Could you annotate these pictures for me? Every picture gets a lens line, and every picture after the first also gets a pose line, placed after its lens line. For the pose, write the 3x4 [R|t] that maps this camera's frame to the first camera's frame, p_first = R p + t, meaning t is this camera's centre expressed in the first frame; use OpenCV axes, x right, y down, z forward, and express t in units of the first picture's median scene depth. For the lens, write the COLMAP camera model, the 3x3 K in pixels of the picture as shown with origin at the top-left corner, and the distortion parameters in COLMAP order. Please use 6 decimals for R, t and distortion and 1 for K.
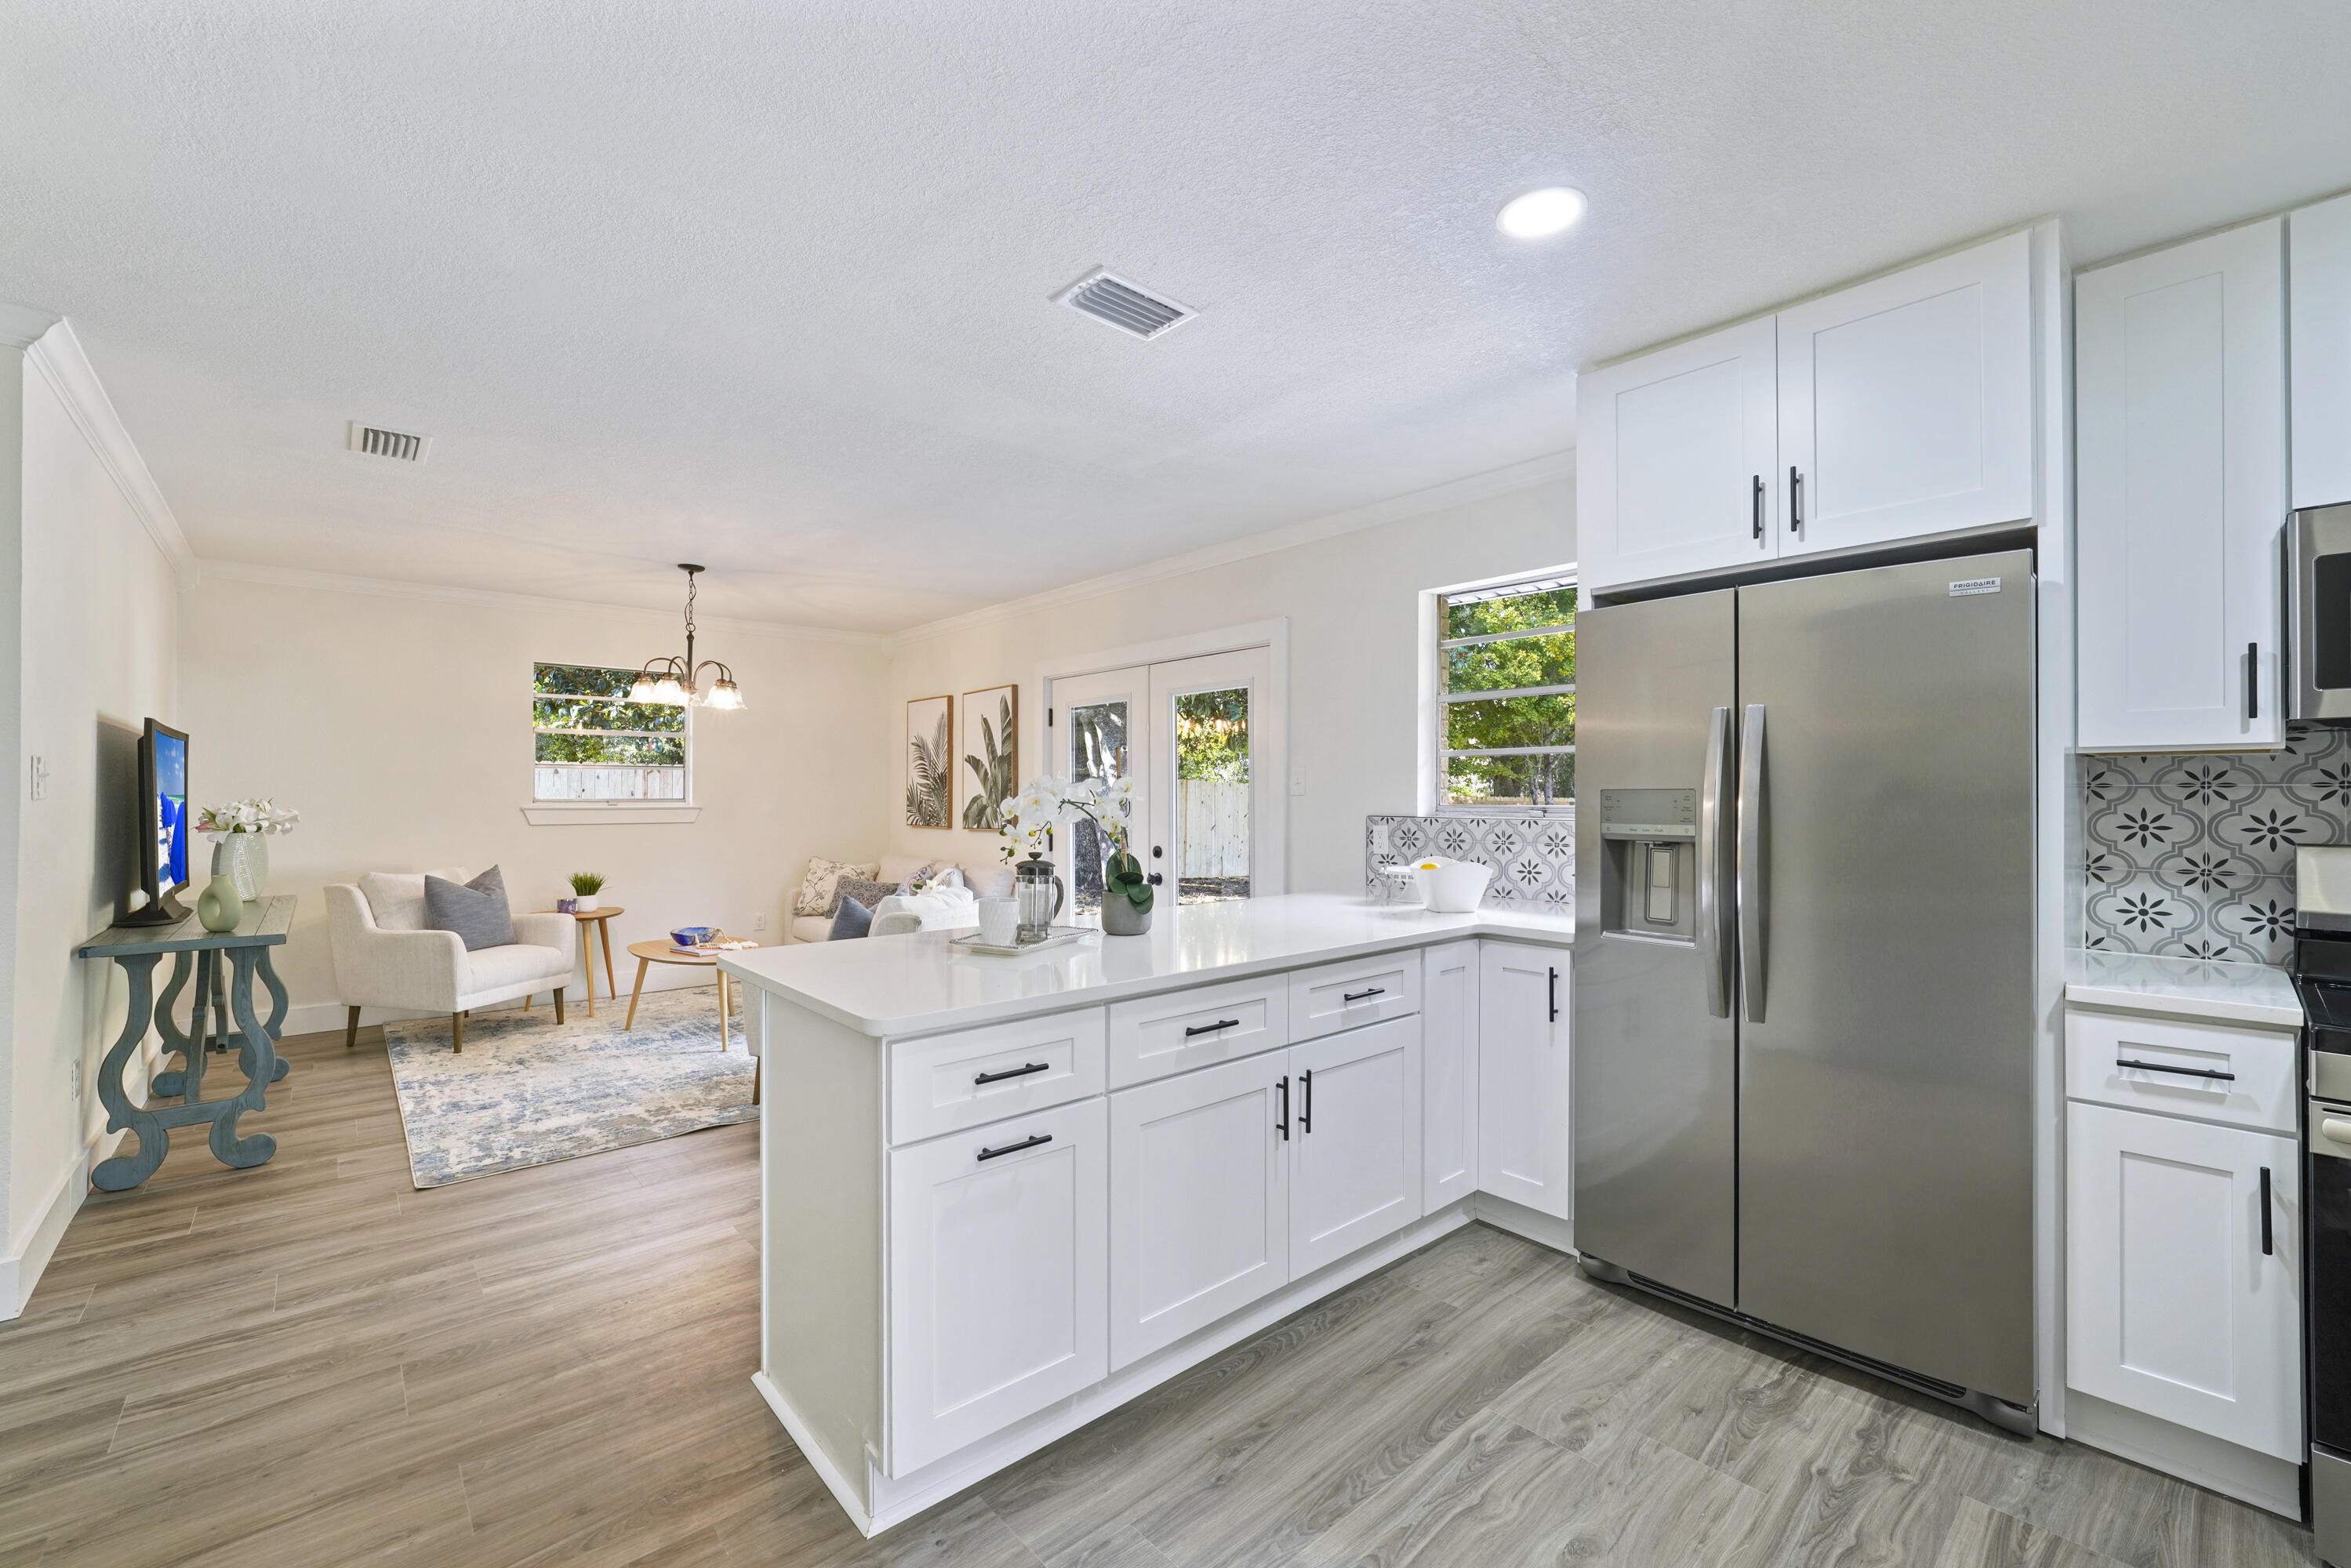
lens RADIAL K [[951.8, 0, 1196.7], [0, 951.8, 788.9], [0, 0, 1]] dist [-0.008077, 0.000402]
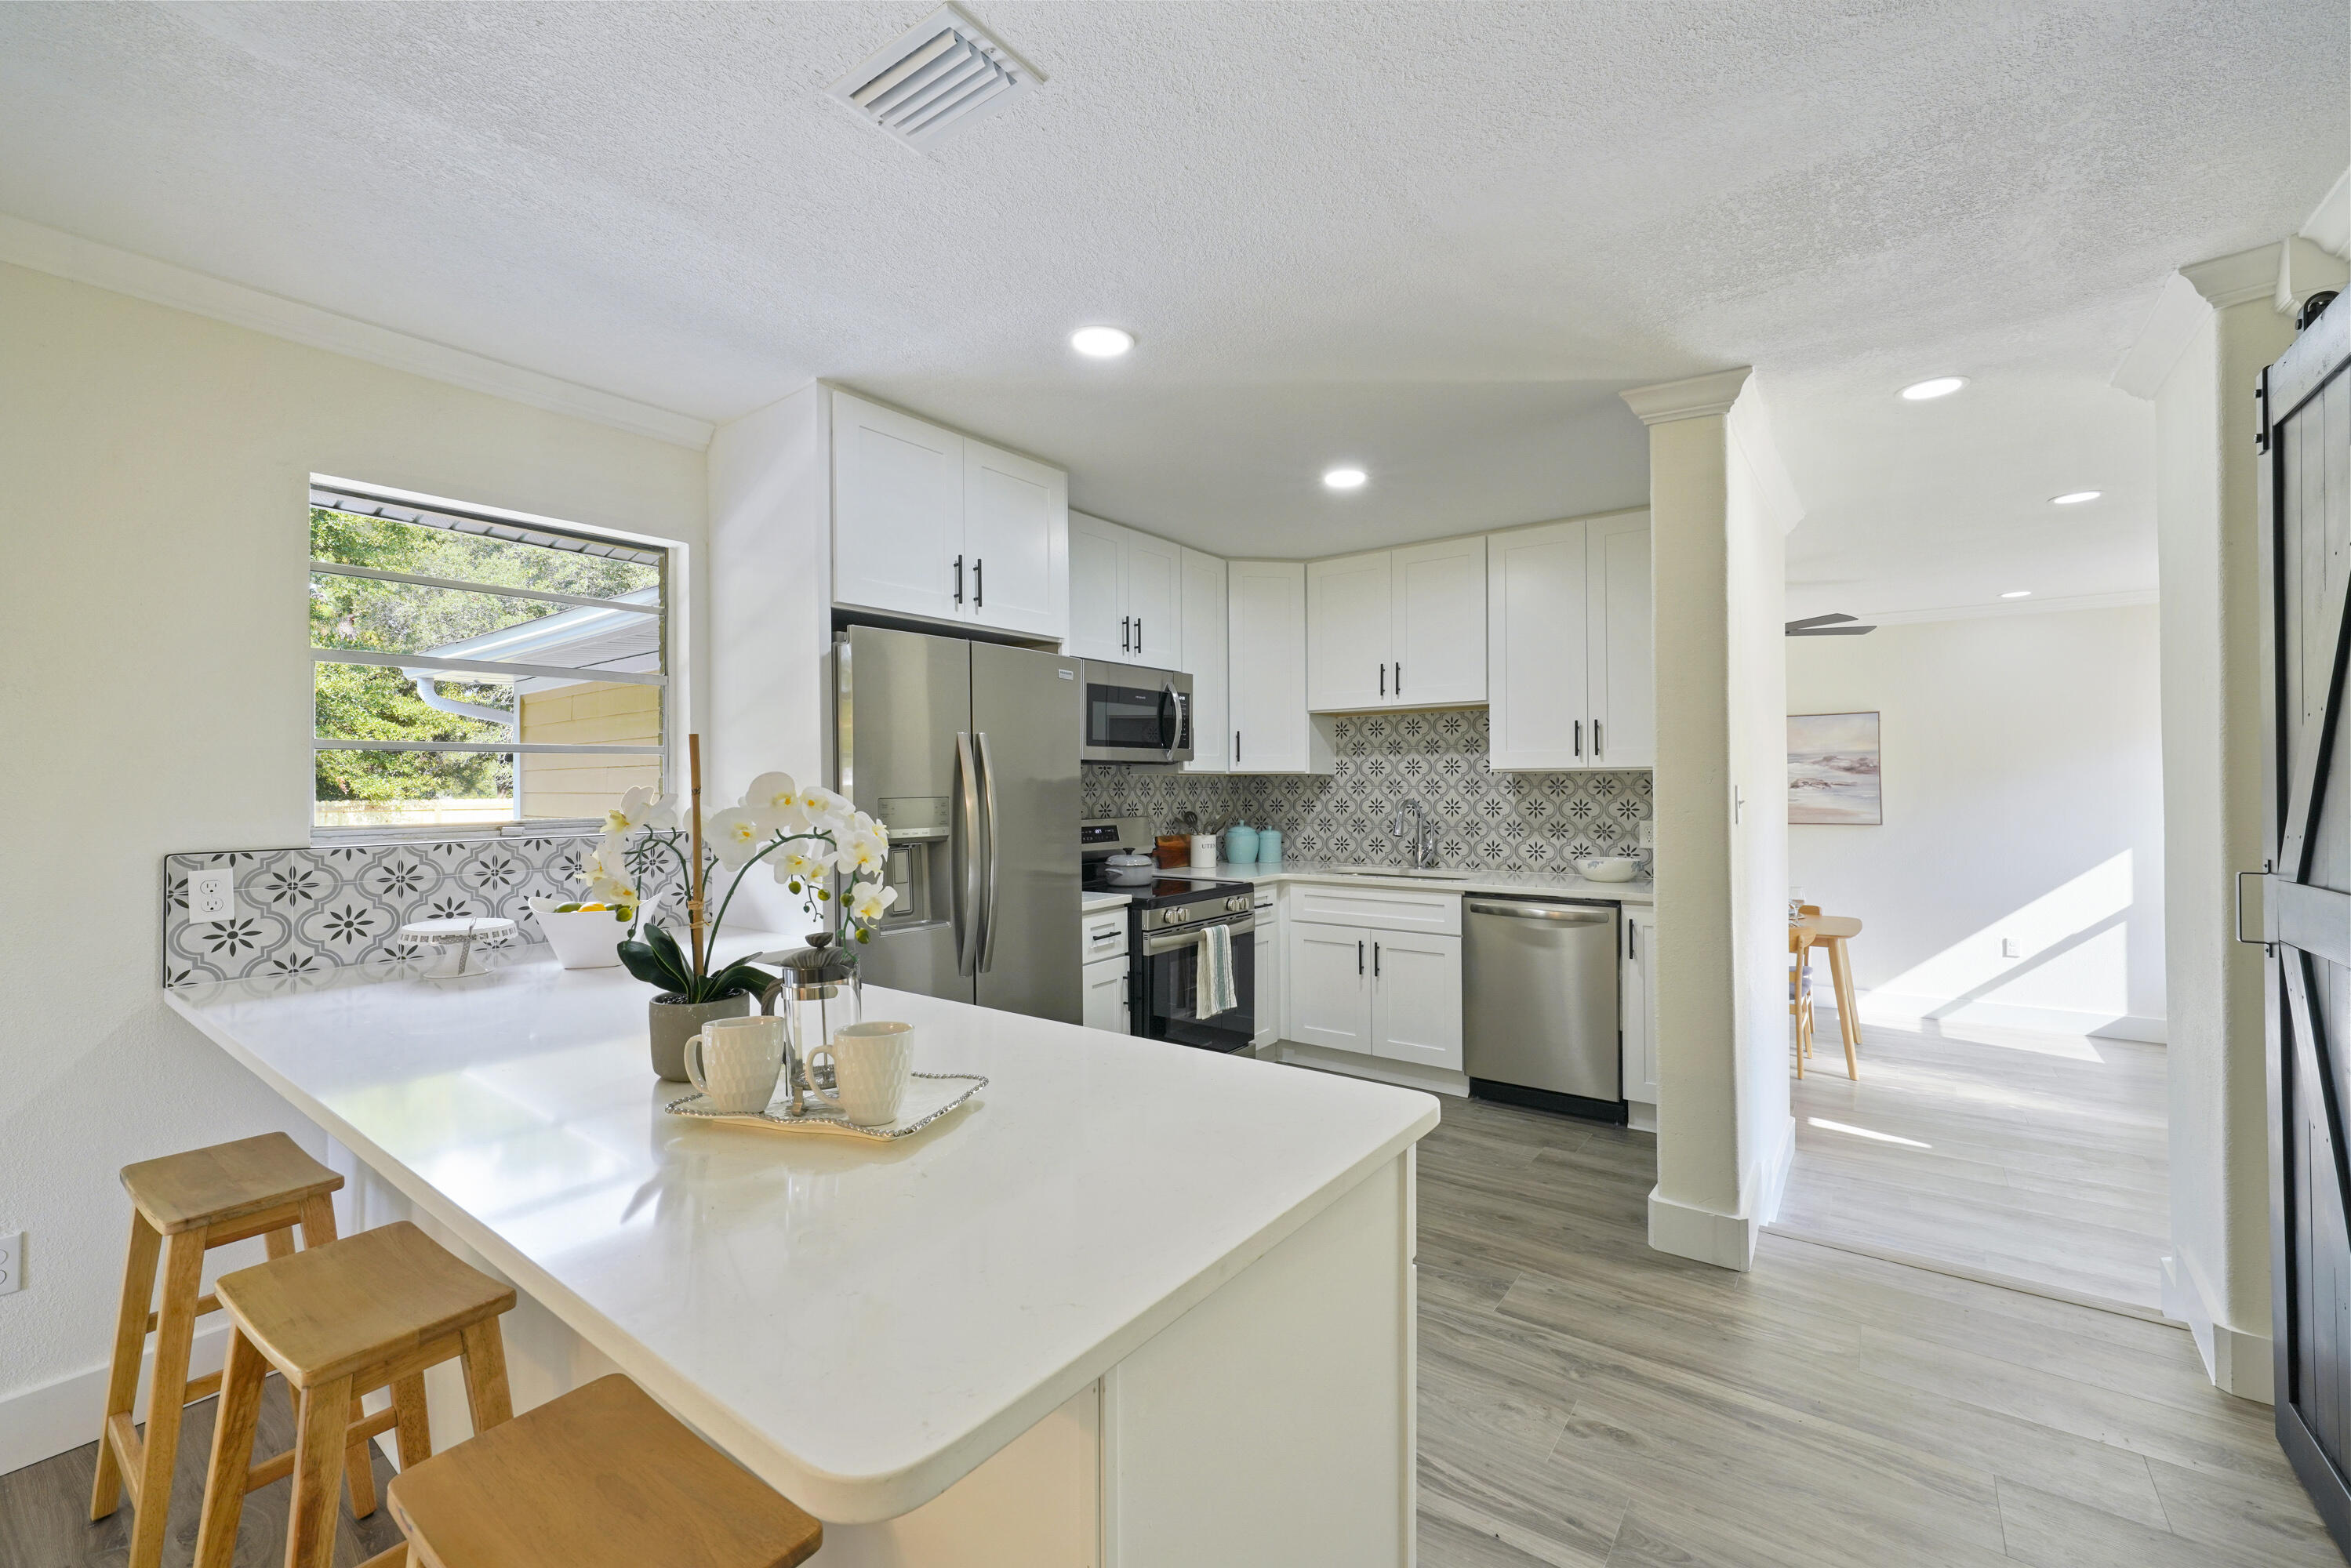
lens RADIAL K [[959.1, 0, 1175.5], [0, 959.1, 784.0], [0, 0, 1]] dist [-0.012490, 0.000667]
pose [[-0.183593, -0.002296, 0.983000, -0.436175], [-0.000043, 0.999997, 0.002328, -0.011911], [-0.983002, 0.000385, -0.183592, 0.549052]]
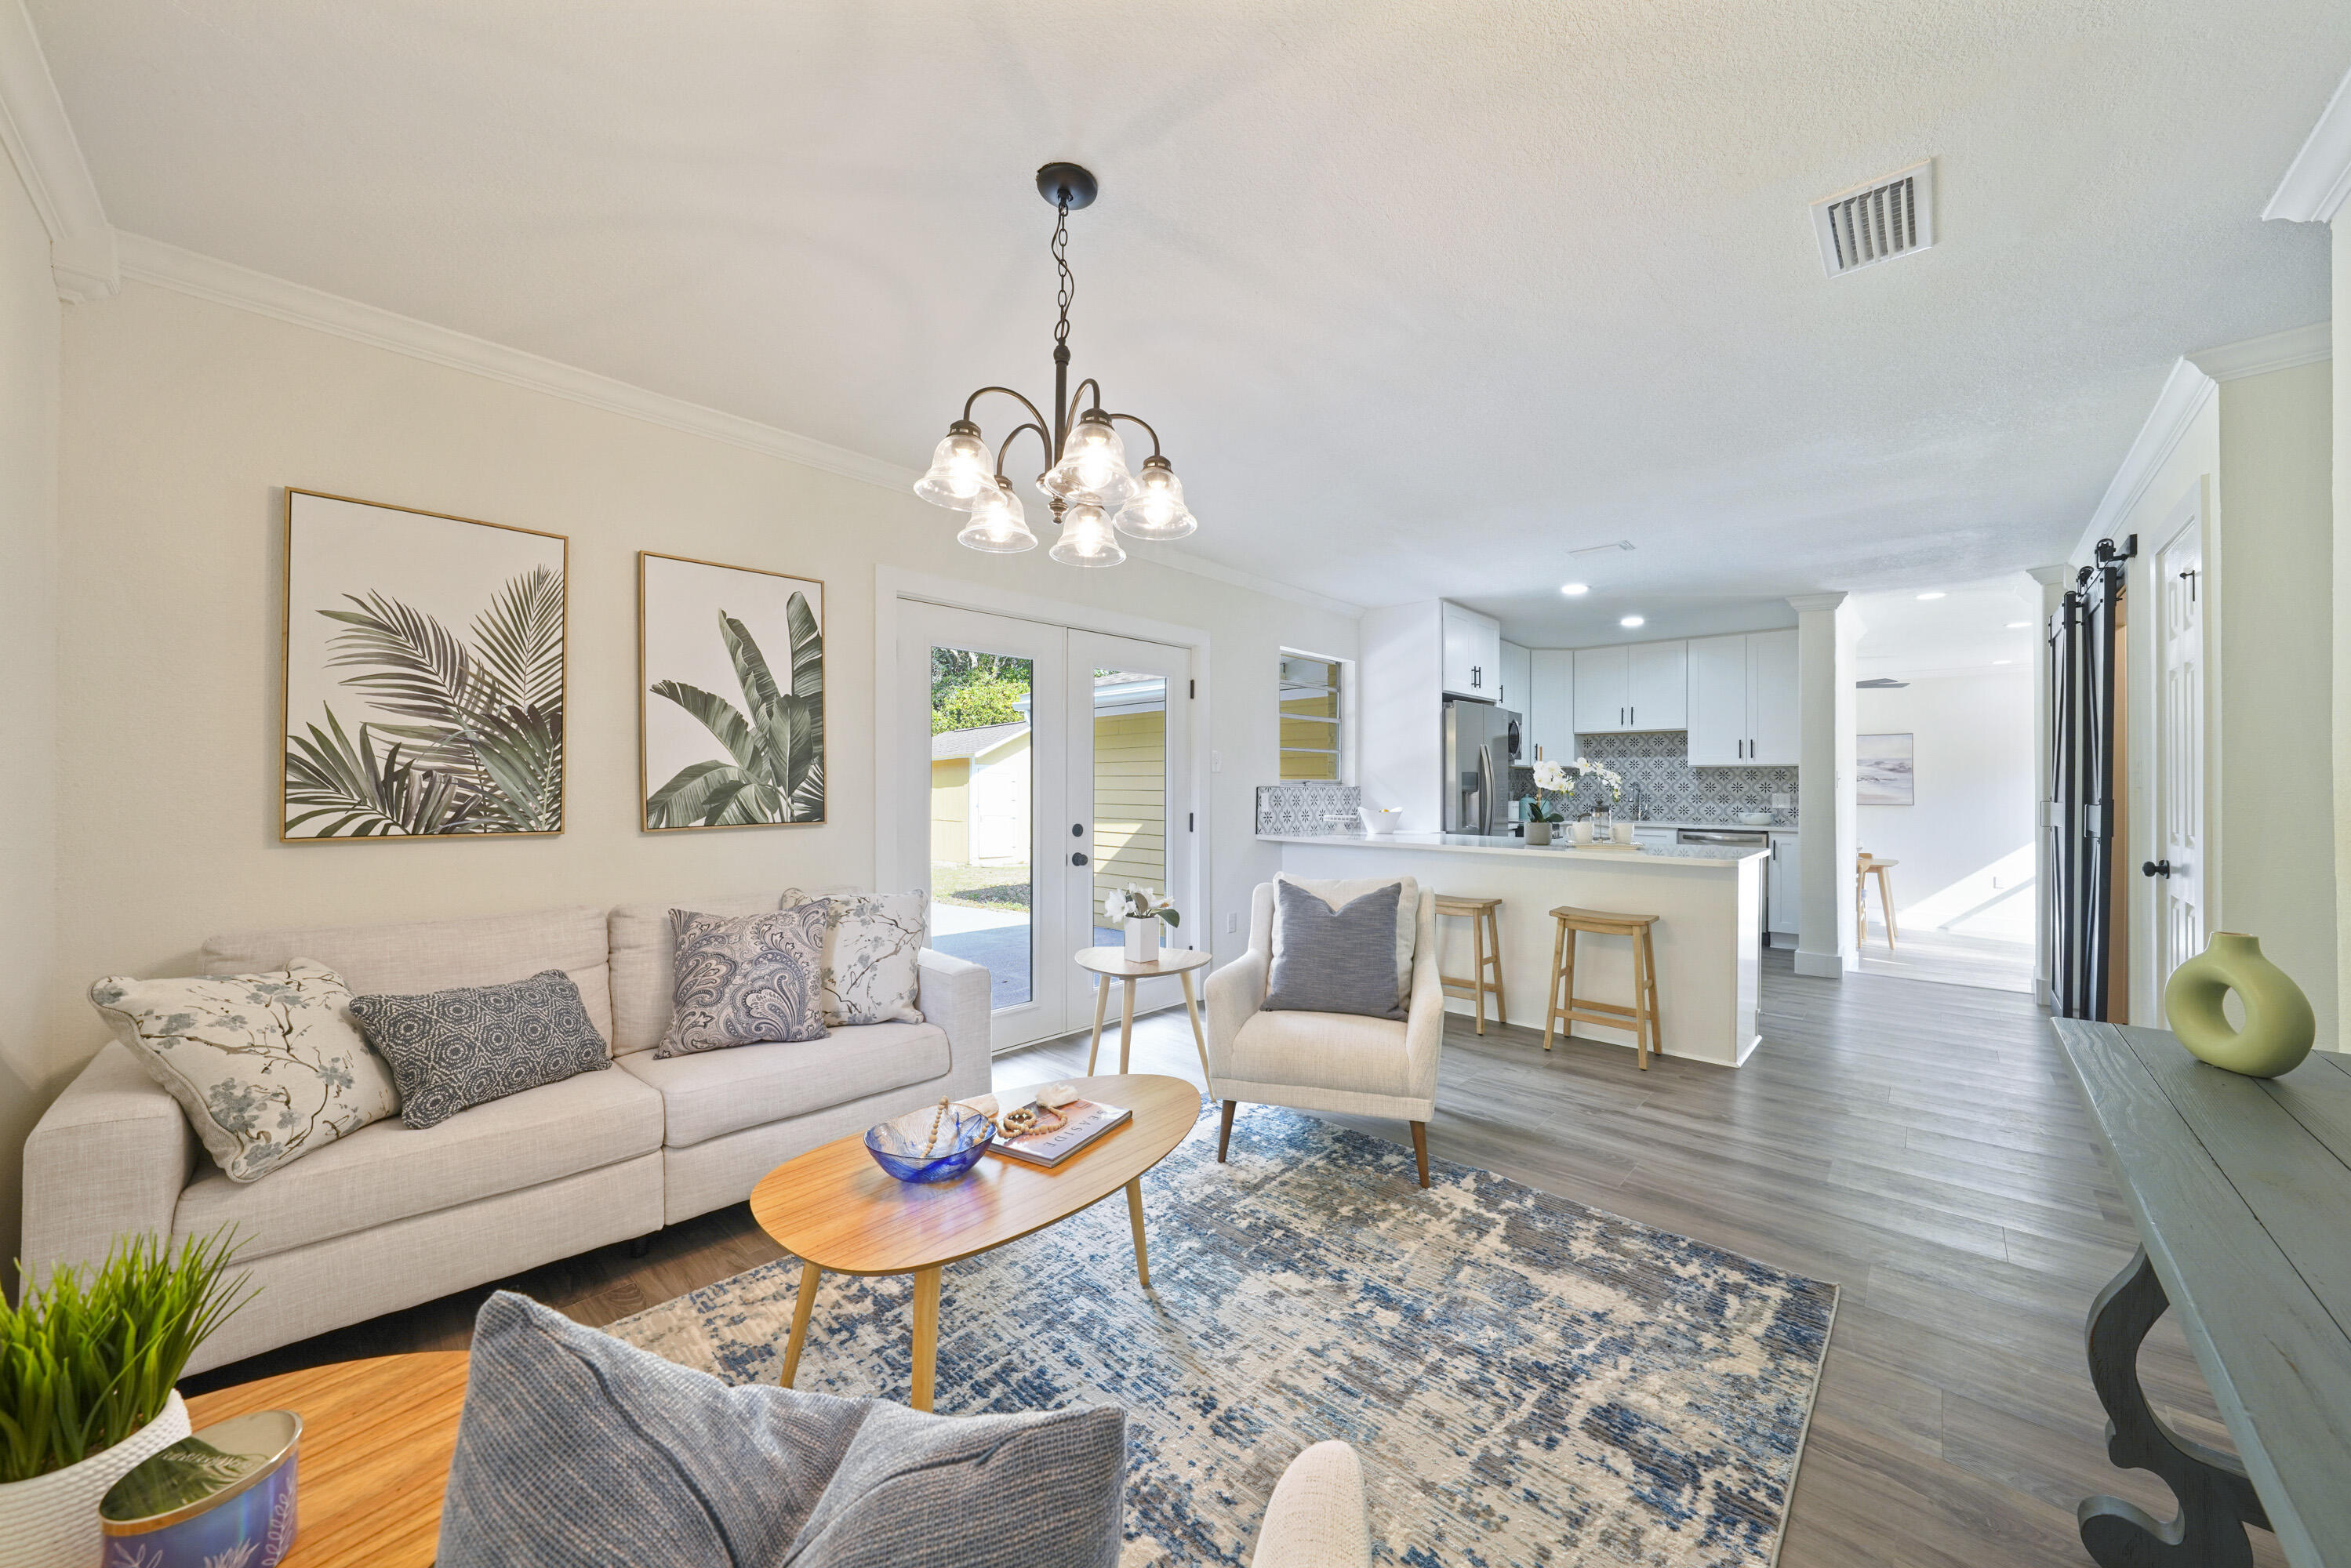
lens RADIAL K [[843.8, 0, 1175.5], [0, 843.8, 784.0], [0, 0, 1]] dist [-0.028388, 0.004676]
pose [[-0.083093, -0.003147, 0.996537, -1.118880], [-0.011655, 0.999930, 0.002186, 0.022565], [-0.996474, -0.011433, -0.083124, 1.237670]]
